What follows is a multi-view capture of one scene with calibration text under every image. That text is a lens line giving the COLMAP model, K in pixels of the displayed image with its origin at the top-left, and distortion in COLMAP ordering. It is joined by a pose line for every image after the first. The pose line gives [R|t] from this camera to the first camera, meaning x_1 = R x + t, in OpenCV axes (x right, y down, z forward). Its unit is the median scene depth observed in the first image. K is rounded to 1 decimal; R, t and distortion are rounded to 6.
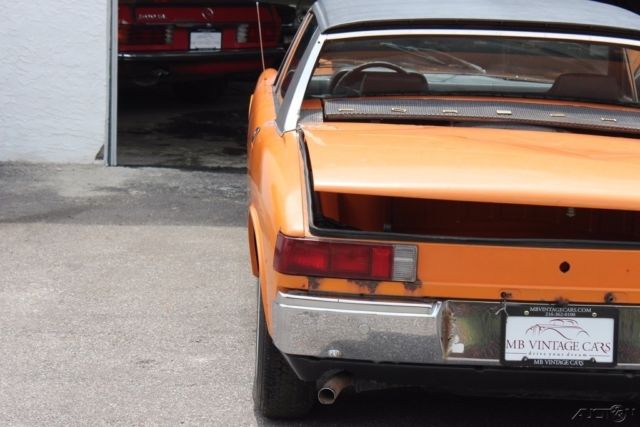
lens RADIAL K [[1529.4, 0, 320.0], [0, 1529.4, 213.5], [0, 0, 1]] dist [0.043746, 0.223325]
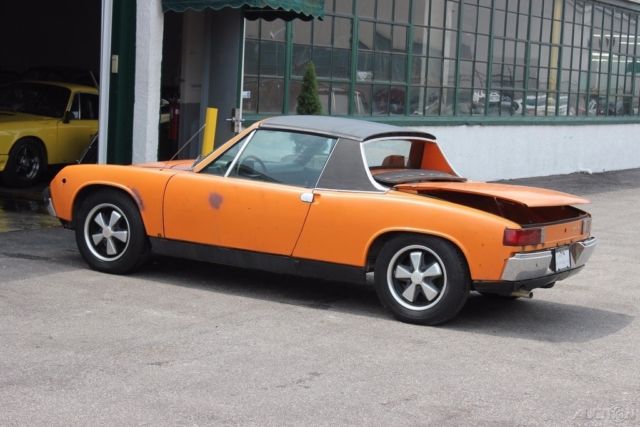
lens RADIAL K [[1346.8, 0, 320.0], [0, 1346.8, 213.5], [0, 0, 1]] dist [0.035664, -0.386040]
pose [[0.527731, -0.090866, 0.844537, -1.845964], [0.119706, 0.992295, 0.031962, -0.107228], [-0.840934, 0.084229, 0.534542, 0.149914]]
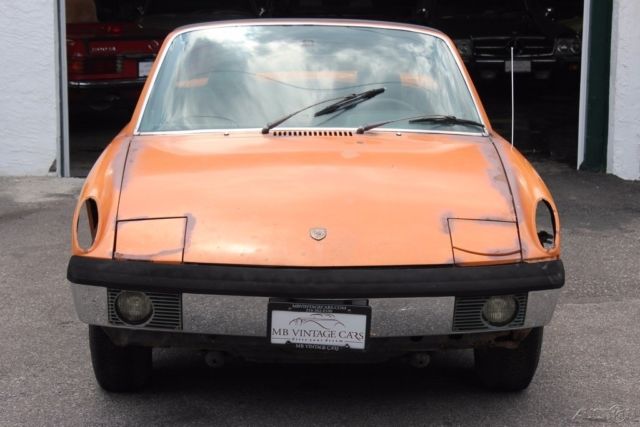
lens RADIAL K [[1435.9, 0, 327.3], [0, 1435.9, 213.0], [0, 0, 1]] dist [0.019273, 0.137931]
pose [[0.999399, -0.032012, 0.013311, 0.104387], [0.032214, 0.999365, -0.015207, 0.041192], [-0.012815, 0.015627, 0.999796, -0.198669]]
